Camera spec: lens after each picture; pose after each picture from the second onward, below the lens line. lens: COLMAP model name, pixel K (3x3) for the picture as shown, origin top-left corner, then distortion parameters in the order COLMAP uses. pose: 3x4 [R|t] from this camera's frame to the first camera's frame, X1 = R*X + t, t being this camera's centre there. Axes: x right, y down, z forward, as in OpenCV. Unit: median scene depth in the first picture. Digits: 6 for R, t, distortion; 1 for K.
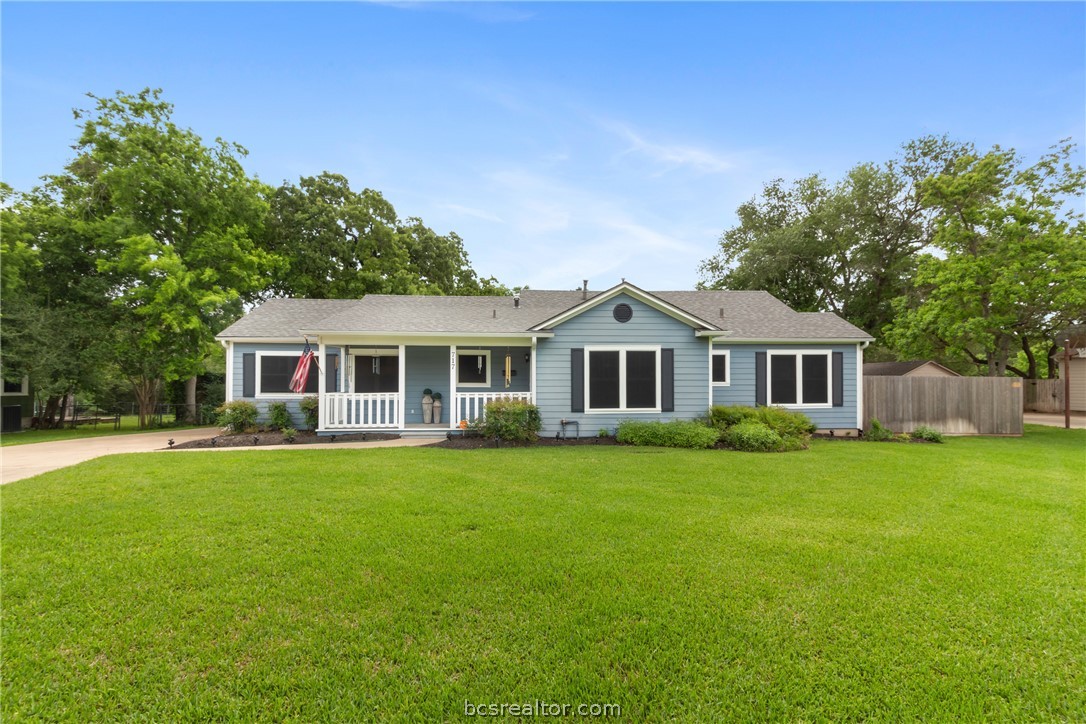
lens RADIAL K [[512.2, 0, 545.6], [0, 512.2, 386.0], [0, 0, 1]] dist [0.006004, 0.000349]
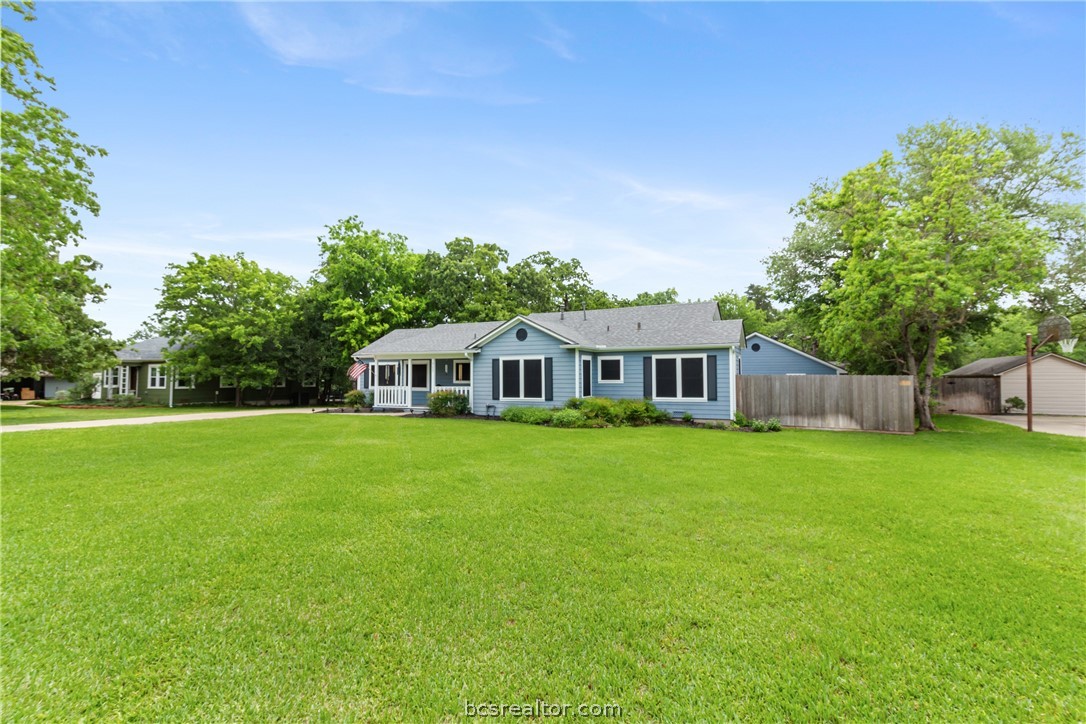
lens RADIAL K [[507.8, 0, 543.0], [0, 507.8, 362.0], [0, 0, 1]] dist [0.004757, 0.000306]
pose [[0.869509, -0.016904, -0.493628, 0.838088], [-0.002215, 0.999271, -0.038121, -0.004234], [0.493912, 0.034240, 0.868838, -0.239453]]
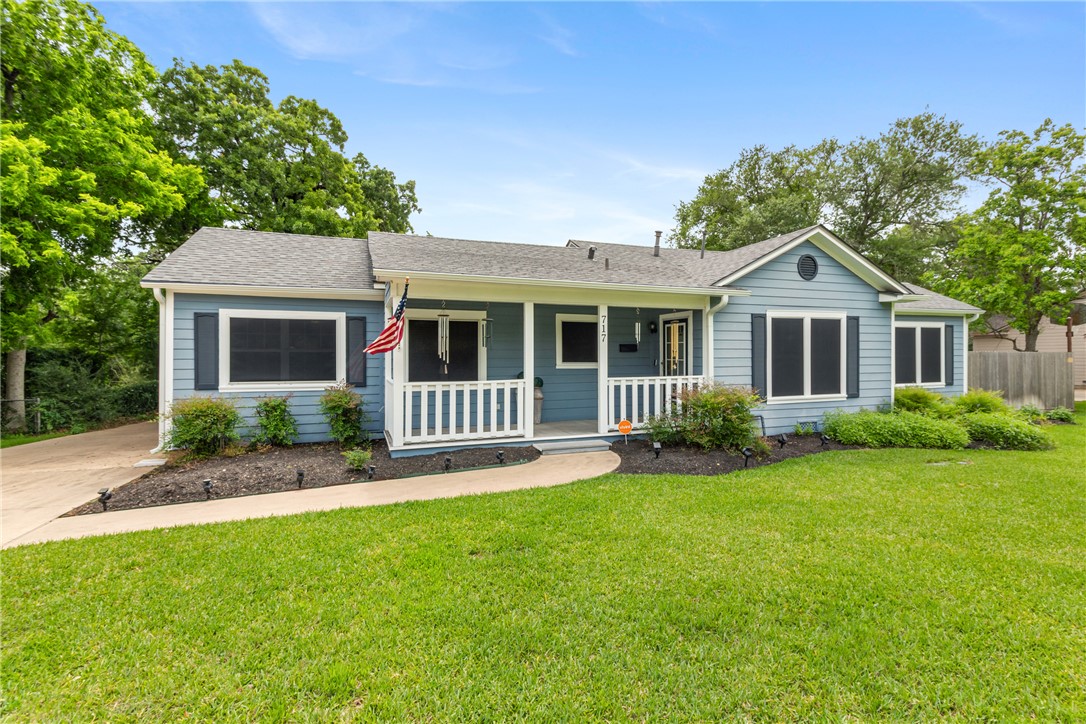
lens RADIAL K [[507.8, 0, 543.0], [0, 507.8, 362.0], [0, 0, 1]] dist [0.004757, 0.000306]
pose [[0.958959, -0.006977, 0.283459, -0.380219], [0.007063, 0.999975, 0.000717, -0.007247], [-0.283457, 0.001315, 0.958984, 0.354590]]
